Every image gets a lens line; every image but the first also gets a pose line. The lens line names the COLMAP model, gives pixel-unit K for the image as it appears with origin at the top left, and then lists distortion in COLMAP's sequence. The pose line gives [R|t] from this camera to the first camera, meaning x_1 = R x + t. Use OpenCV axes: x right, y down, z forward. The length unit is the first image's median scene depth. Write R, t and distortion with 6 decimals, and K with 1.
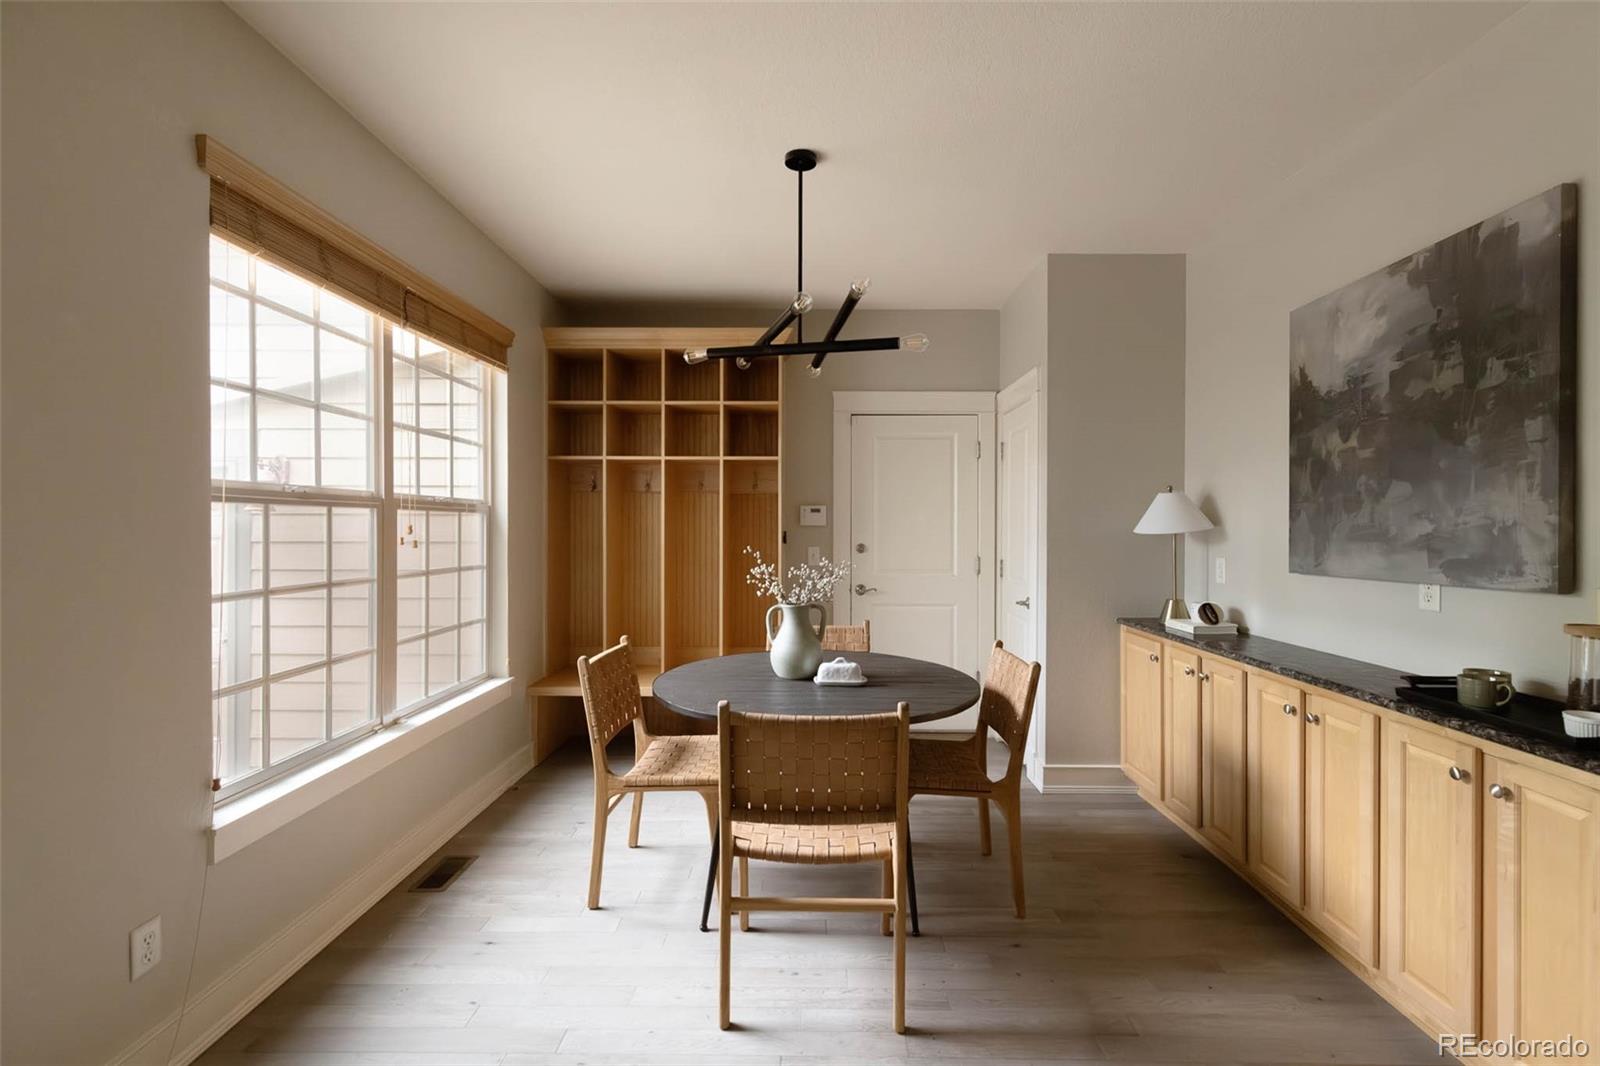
lens RADIAL K [[720.6, 0, 792.6], [0, 720.6, 533.0], [0, 0, 1]] dist [0.004815, -0.000088]
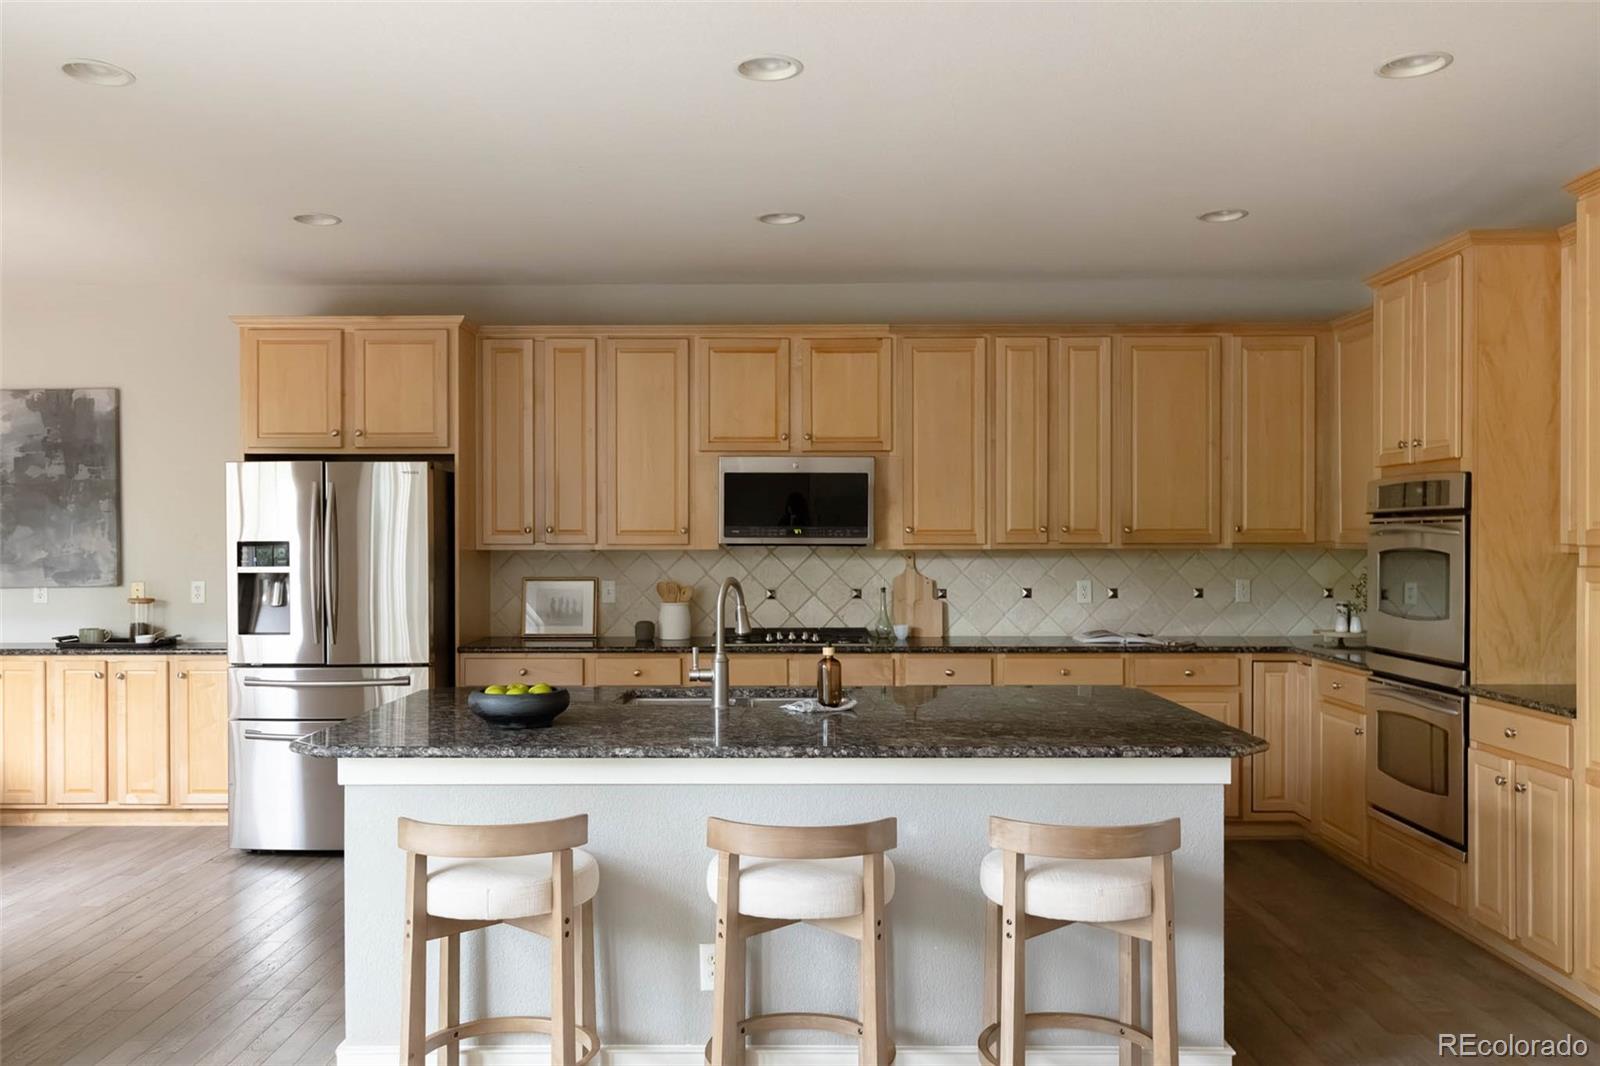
lens RADIAL K [[1280.1, 0, 792.2], [0, 1280.1, 541.9], [0, 0, 1]] dist [0.002050, -0.002795]
pose [[-0.012545, -0.006366, 0.999901, -1.725154], [0.008822, 0.999940, 0.006477, -0.032611], [-0.999882, 0.008902, -0.012488, -0.582426]]
